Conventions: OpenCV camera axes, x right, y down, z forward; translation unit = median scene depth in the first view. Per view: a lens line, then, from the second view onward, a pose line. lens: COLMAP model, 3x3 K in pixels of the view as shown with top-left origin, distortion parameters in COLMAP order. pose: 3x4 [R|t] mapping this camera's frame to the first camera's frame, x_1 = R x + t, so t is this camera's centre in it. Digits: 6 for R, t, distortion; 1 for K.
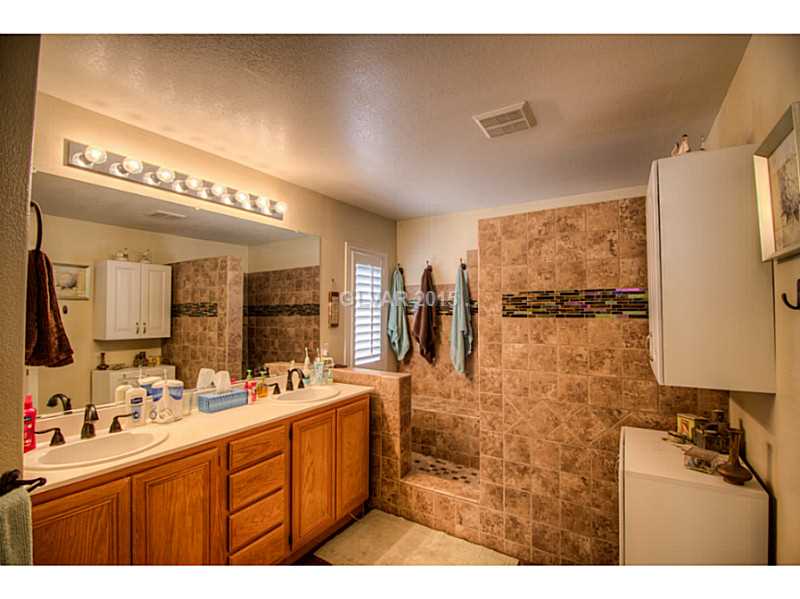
lens RADIAL K [[374.0, 0, 401.3], [0, 374.0, 304.2], [0, 0, 1]] dist [-0.003107, -0.009665]
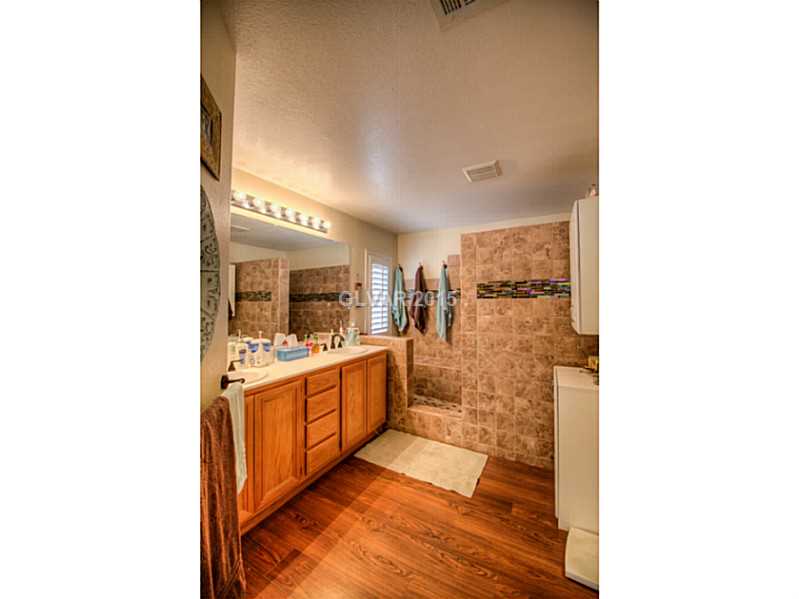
lens RADIAL K [[280.3, 0, 399.0], [0, 280.3, 297.8], [0, 0, 1]] dist [-0.001350, -0.000047]
pose [[0.998955, 0.000150, 0.045700, -0.102651], [-0.000365, 0.999989, 0.004703, 0.027189], [-0.045699, -0.004715, 0.998944, -0.133672]]
